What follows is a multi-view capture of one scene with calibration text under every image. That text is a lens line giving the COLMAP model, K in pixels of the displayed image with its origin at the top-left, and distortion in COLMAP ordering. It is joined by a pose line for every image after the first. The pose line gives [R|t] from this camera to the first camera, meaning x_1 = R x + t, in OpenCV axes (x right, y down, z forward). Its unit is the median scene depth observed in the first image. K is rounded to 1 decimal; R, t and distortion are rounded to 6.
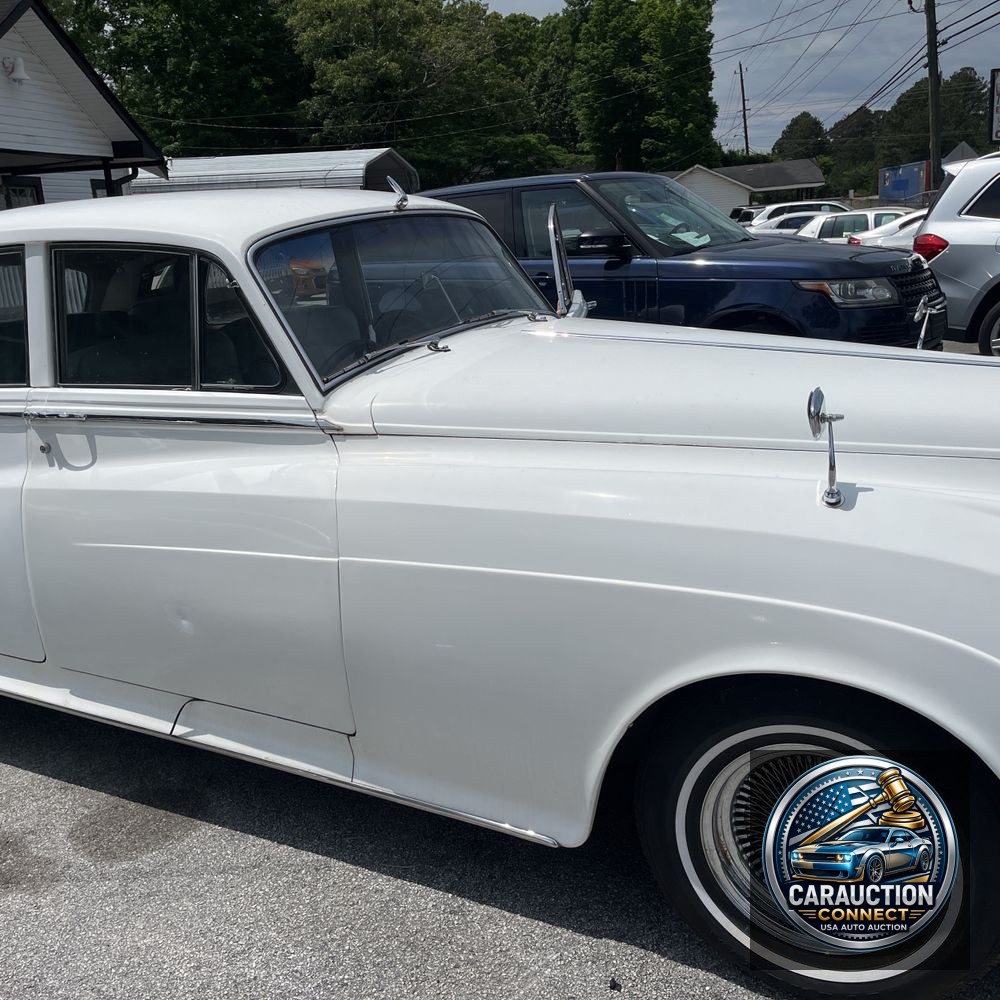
lens RADIAL K [[1016.6, 0, 498.1], [0, 1016.6, 497.9], [0, 0, 1]] dist [0.048174, -0.051637]
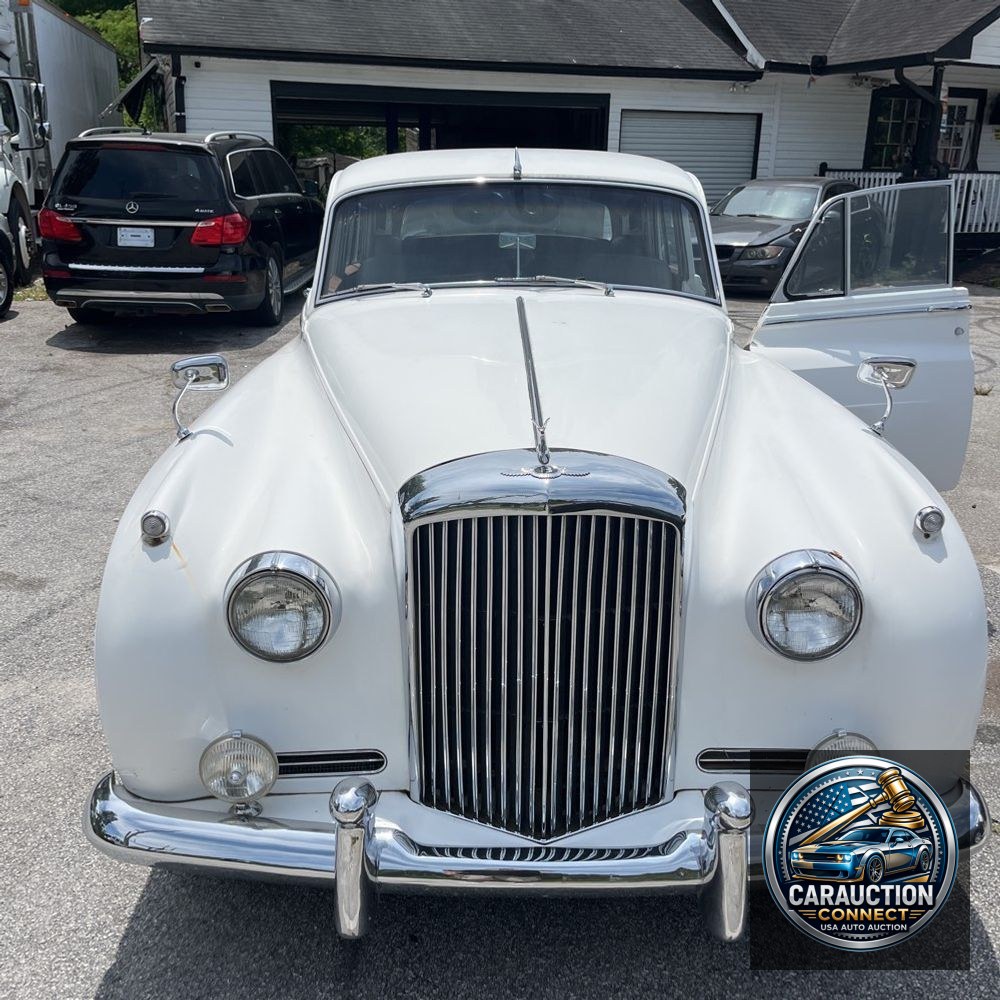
lens RADIAL K [[1020.4, 0, 510.5], [0, 1020.4, 521.2], [0, 0, 1]] dist [0.034391, -0.039866]
pose [[0.482962, 0.355779, -0.800105, 0.162281], [-0.272764, 0.929400, 0.248625, -0.033935], [0.832074, 0.098164, 0.545909, 0.064432]]
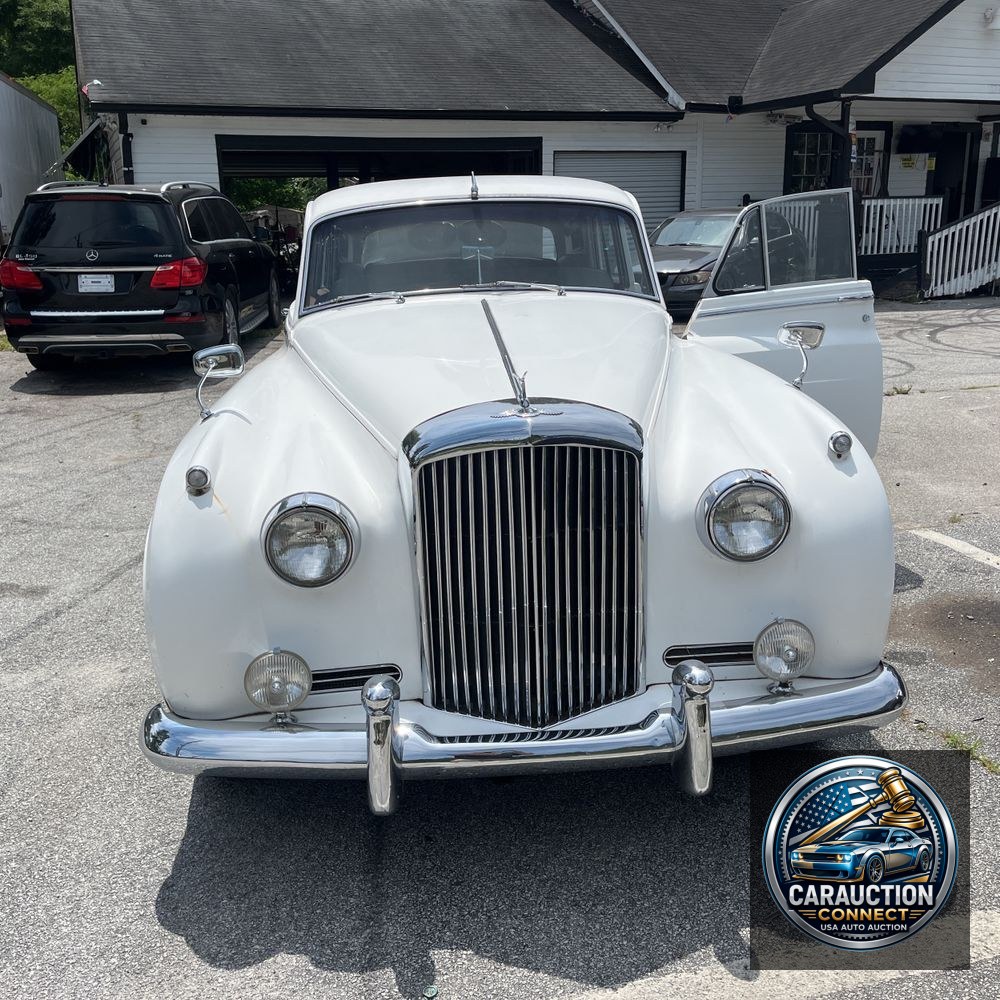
lens RADIAL K [[1019.0, 0, 514.7], [0, 1019.0, 500.2], [0, 0, 1]] dist [0.034314, -0.033764]
pose [[0.540908, 0.281454, -0.792592, 0.180810], [-0.234324, 0.955467, 0.179376, -0.026015], [0.807782, 0.088698, 0.582771, 0.050288]]
